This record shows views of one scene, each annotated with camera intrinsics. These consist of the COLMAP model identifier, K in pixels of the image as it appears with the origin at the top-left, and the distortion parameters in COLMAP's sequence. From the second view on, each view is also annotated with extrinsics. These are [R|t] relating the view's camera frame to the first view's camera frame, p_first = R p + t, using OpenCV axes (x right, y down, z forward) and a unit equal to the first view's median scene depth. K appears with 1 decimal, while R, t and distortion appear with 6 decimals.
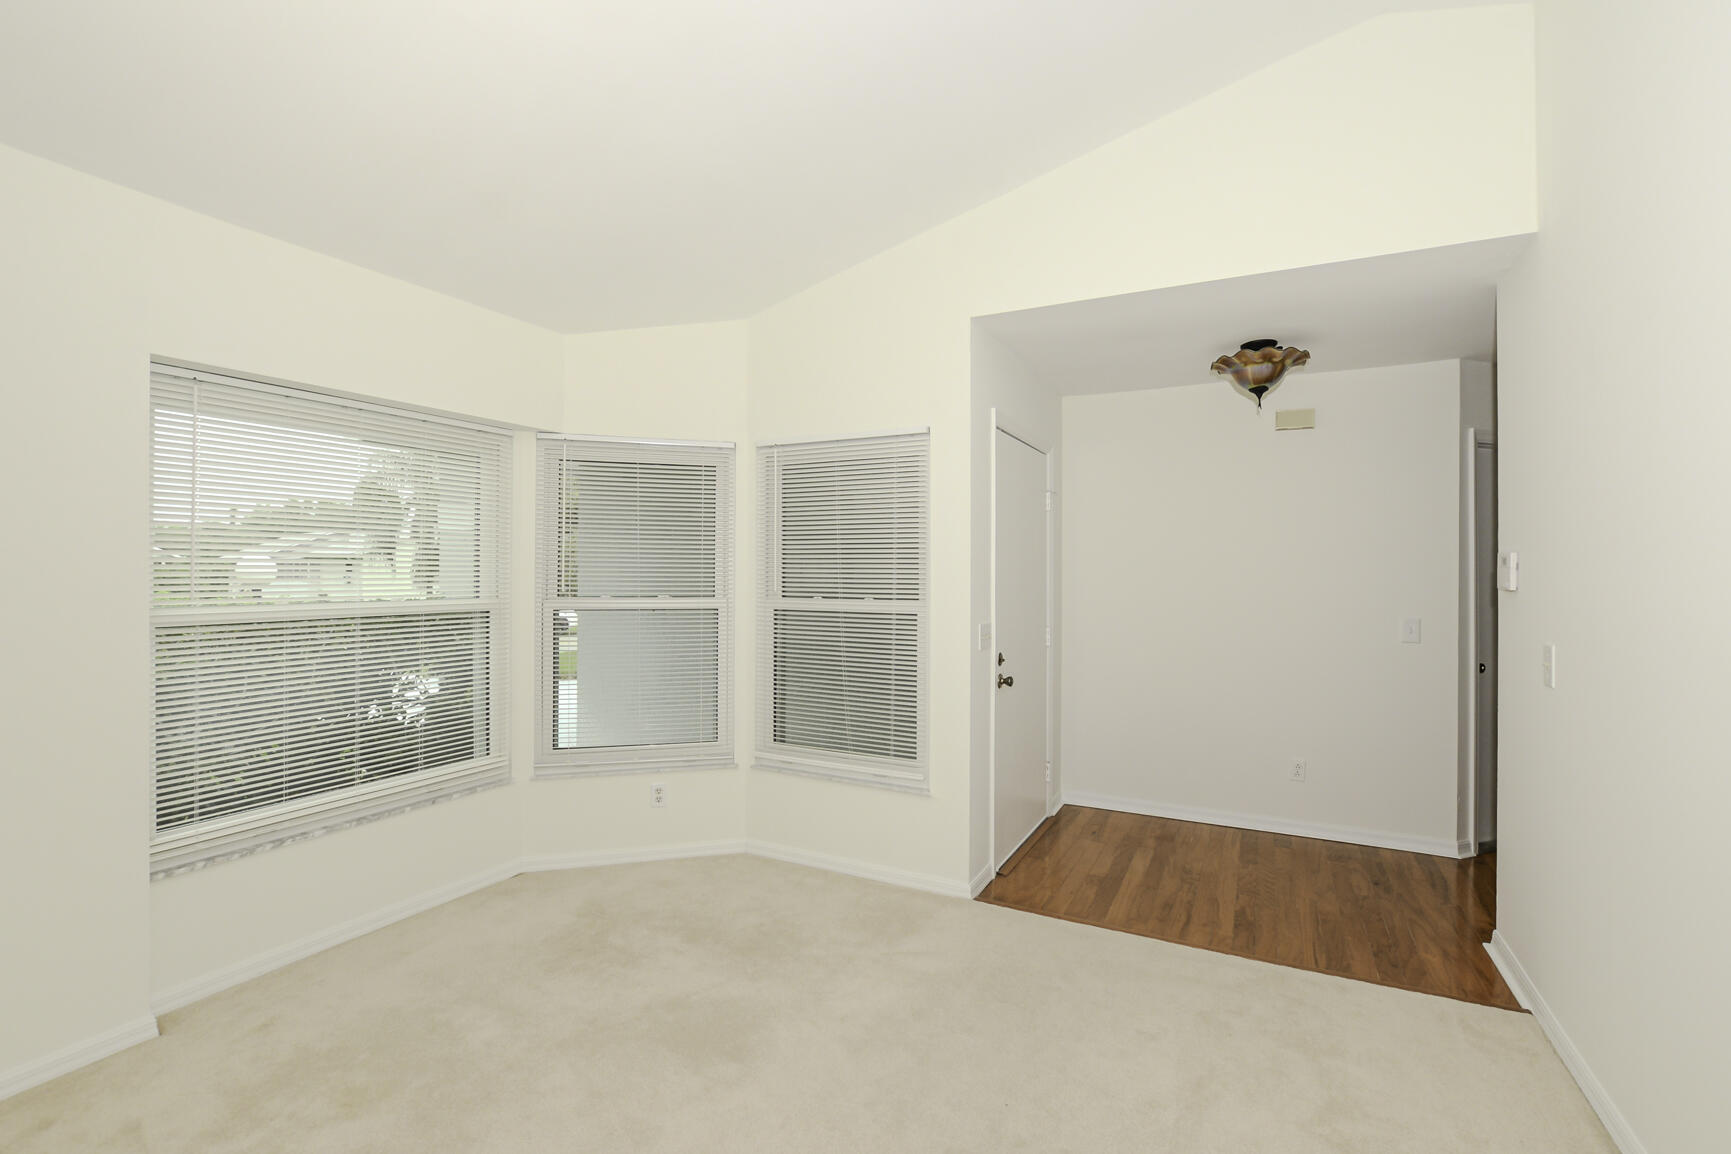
lens RADIAL K [[770.7, 0, 873.2], [0, 770.7, 567.7], [0, 0, 1]] dist [-0.001637, -0.000069]
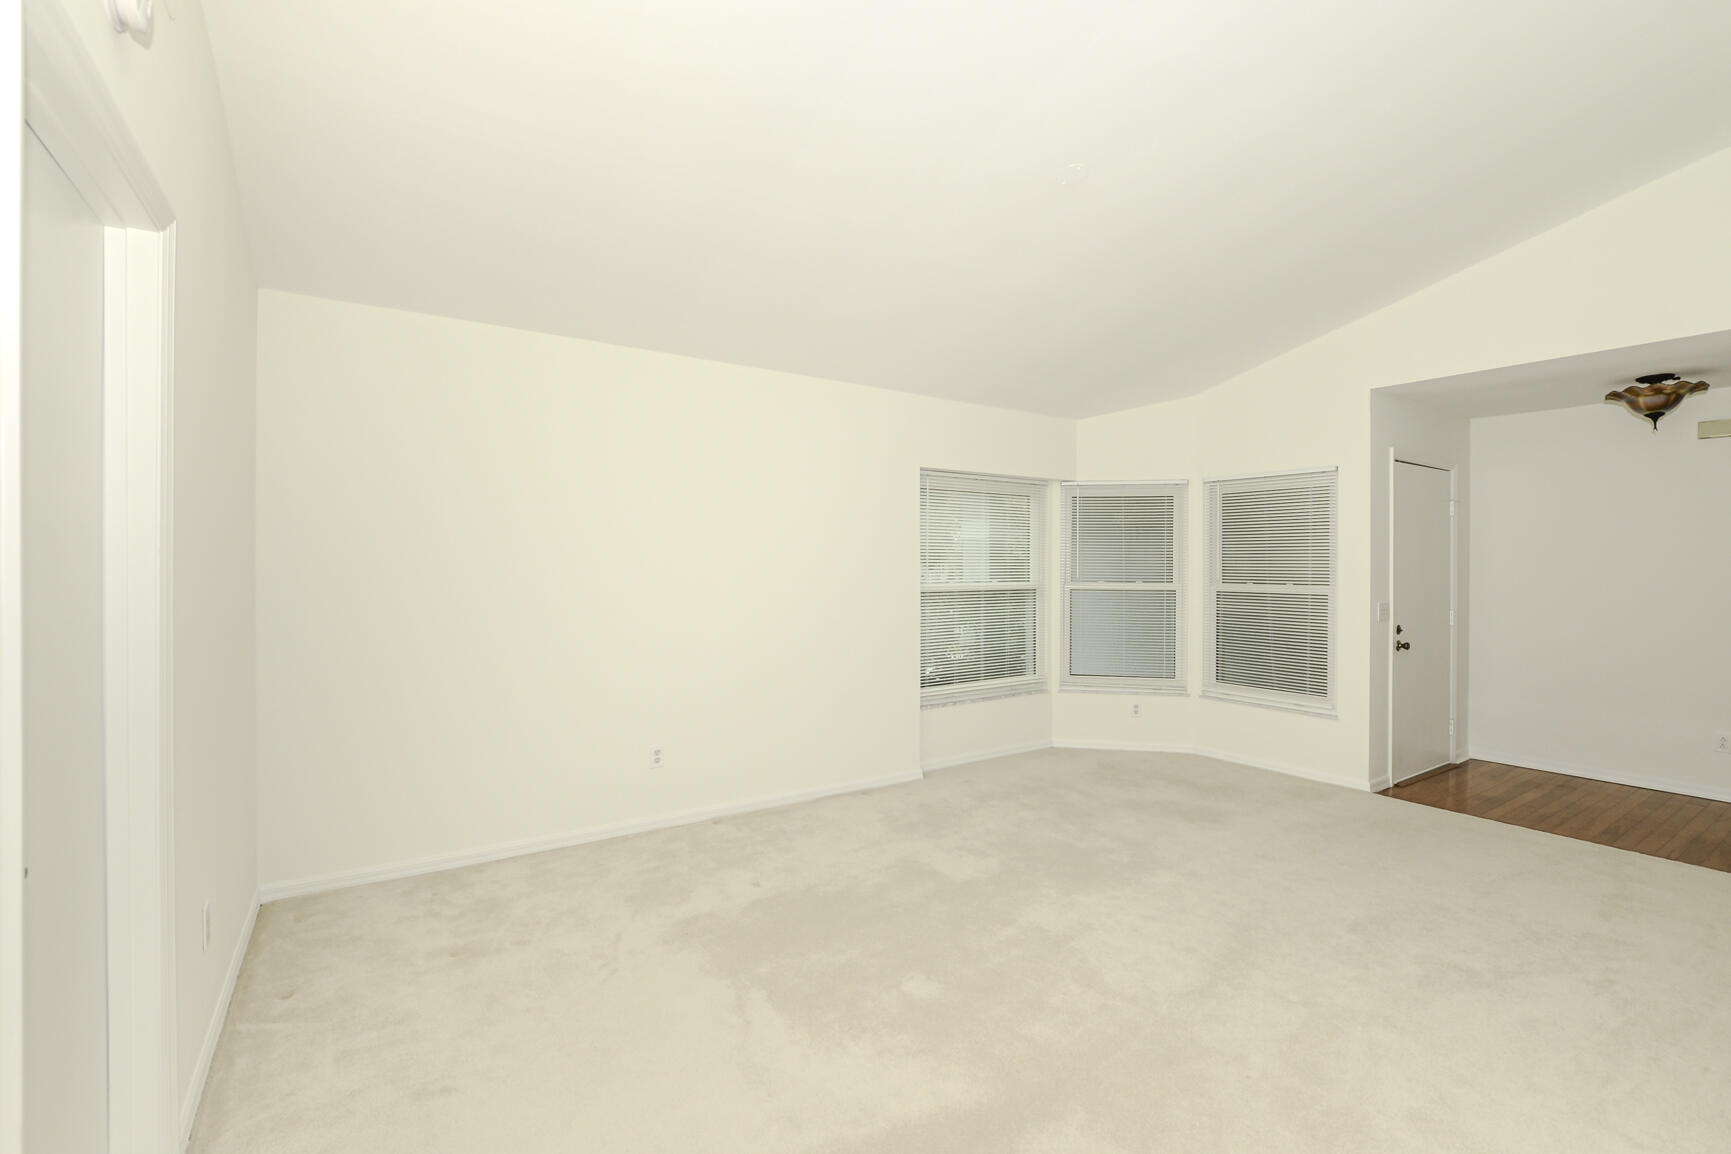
lens RADIAL K [[770.7, 0, 873.2], [0, 770.7, 567.7], [0, 0, 1]] dist [-0.001637, -0.000069]
pose [[0.885966, -0.000776, -0.463750, -0.027500], [0.004859, 0.999959, 0.007608, -0.006074], [0.463725, -0.008993, 0.885934, -0.658281]]
